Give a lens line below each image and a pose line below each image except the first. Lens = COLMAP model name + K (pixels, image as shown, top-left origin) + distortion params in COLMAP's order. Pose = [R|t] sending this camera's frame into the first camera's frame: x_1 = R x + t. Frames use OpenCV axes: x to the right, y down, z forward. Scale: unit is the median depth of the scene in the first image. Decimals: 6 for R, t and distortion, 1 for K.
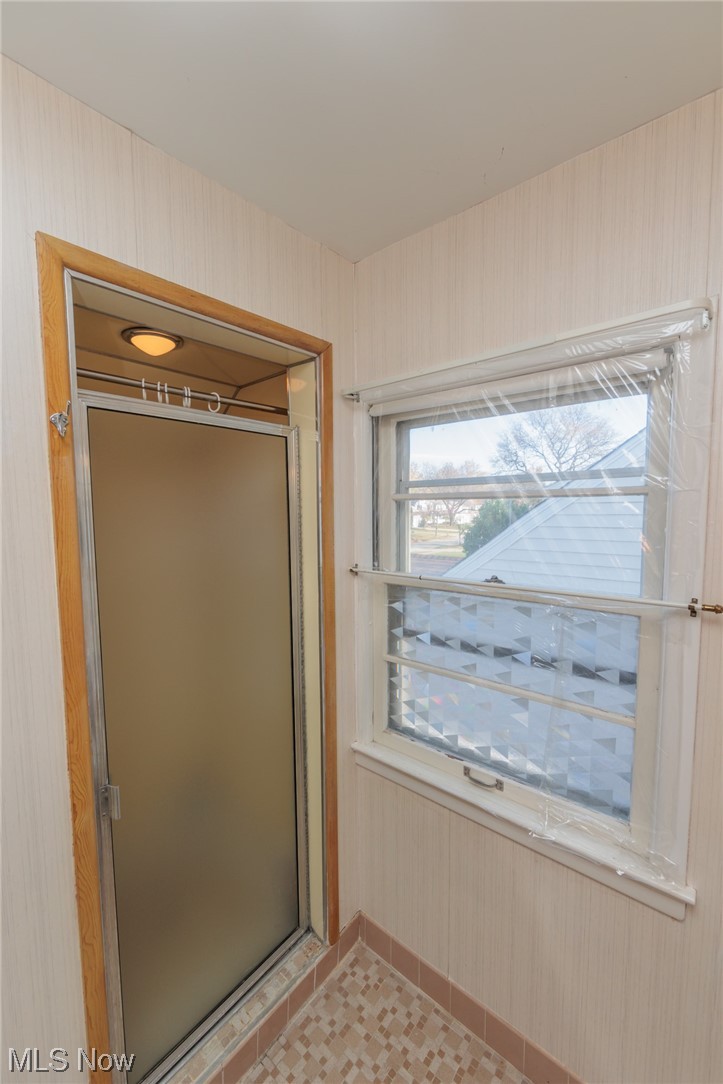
lens RADIAL K [[436.3, 0, 361.5], [0, 436.3, 542.0], [0, 0, 1]] dist [-0.001153, -0.000170]
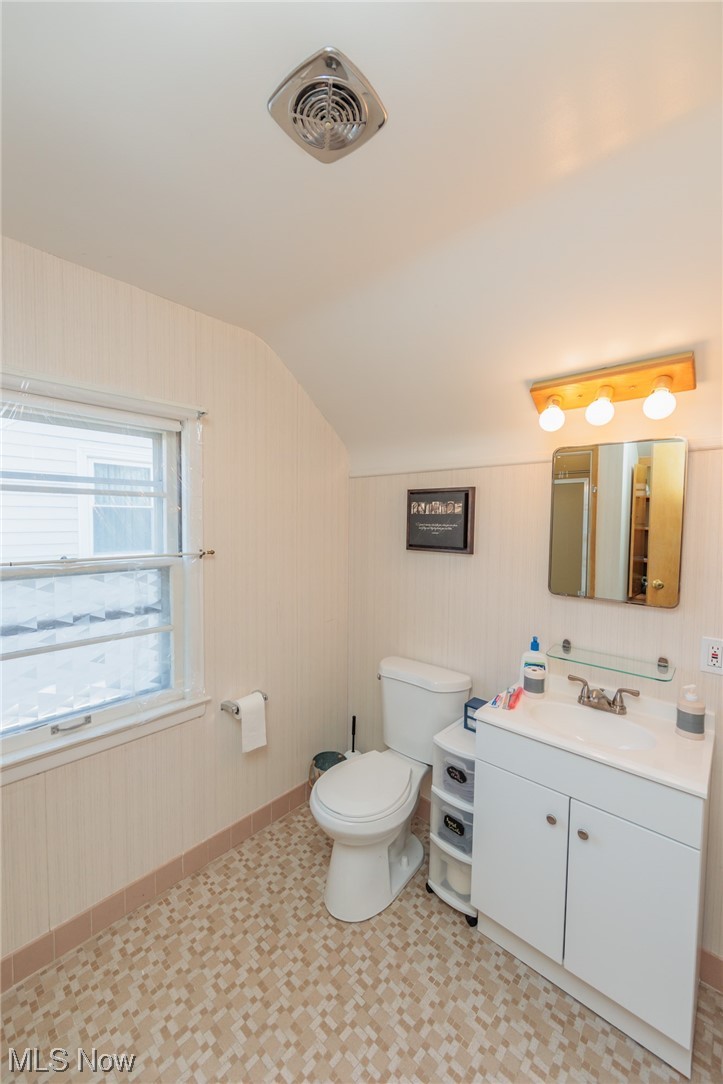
lens RADIAL K [[436.3, 0, 361.5], [0, 436.3, 542.0], [0, 0, 1]] dist [-0.001153, -0.000170]
pose [[0.028452, -0.047797, 0.998452, -0.896157], [0.075519, 0.996104, 0.045532, 0.042761], [-0.996738, 0.074107, 0.031951, 0.124809]]
